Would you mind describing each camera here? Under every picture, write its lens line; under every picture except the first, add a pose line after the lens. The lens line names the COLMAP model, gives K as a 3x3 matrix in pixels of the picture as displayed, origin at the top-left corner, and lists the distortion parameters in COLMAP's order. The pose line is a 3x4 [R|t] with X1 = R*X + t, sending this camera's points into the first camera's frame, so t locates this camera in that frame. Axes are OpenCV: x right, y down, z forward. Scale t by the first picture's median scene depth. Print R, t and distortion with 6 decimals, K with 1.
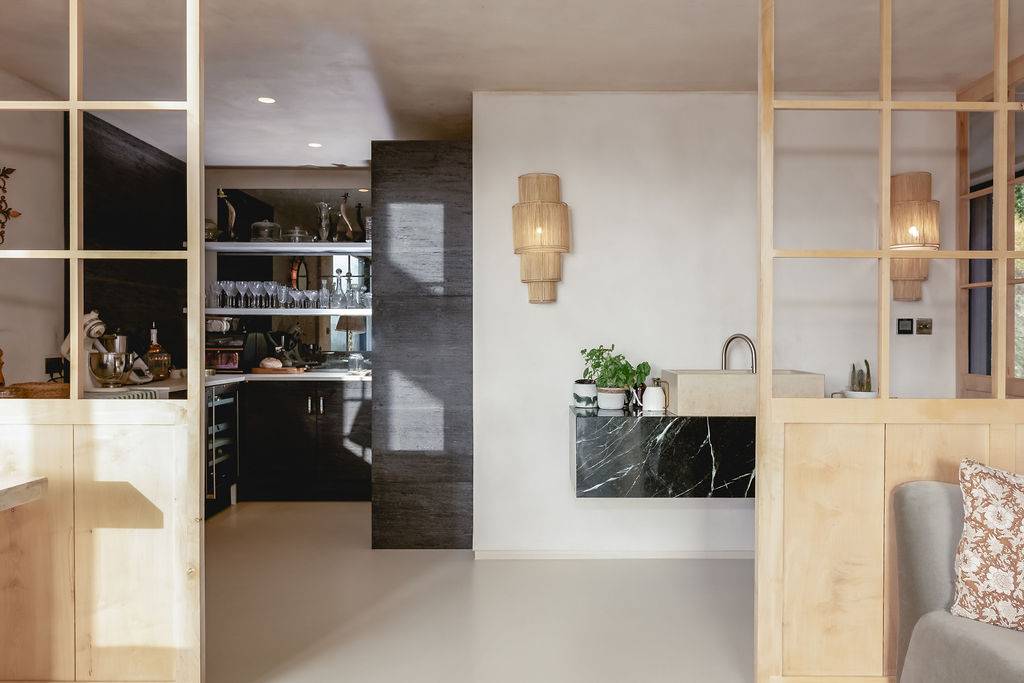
lens RADIAL K [[697.8, 0, 512.0], [0, 697.8, 340.5], [0, 0, 1]] dist [-0.010196, -0.001782]
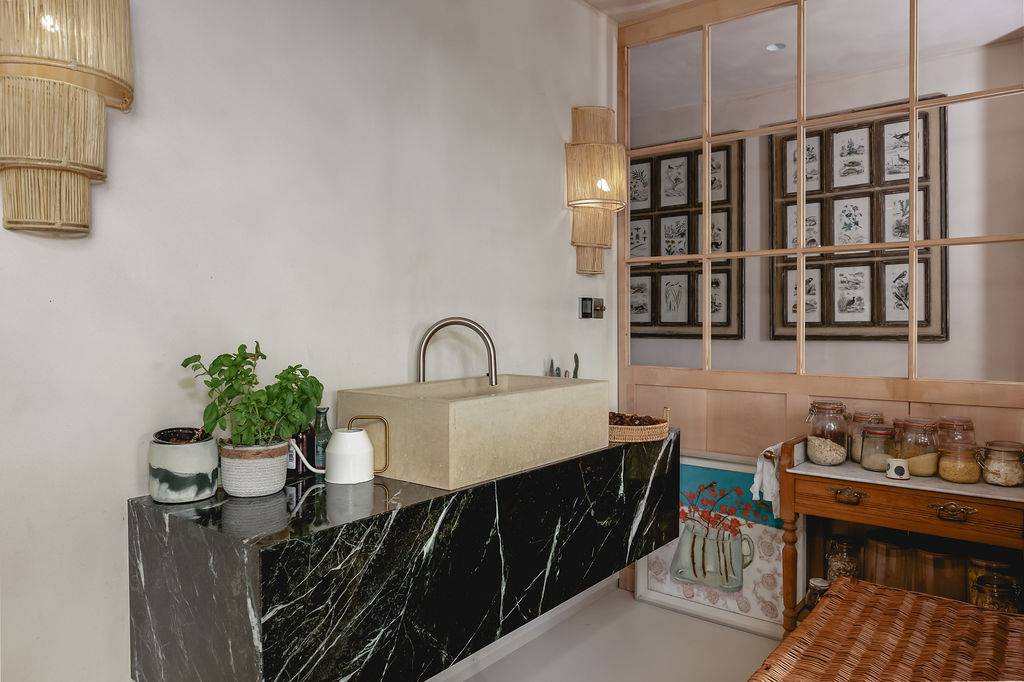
lens RADIAL K [[697.8, 0, 512.3], [0, 697.8, 330.5], [0, 0, 1]] dist [-0.010196, -0.001782]
pose [[0.625356, -0.014692, 0.780202, -0.092425], [0.012568, 0.999883, 0.008756, -0.003312], [-0.780239, 0.004330, 0.625467, 0.604717]]
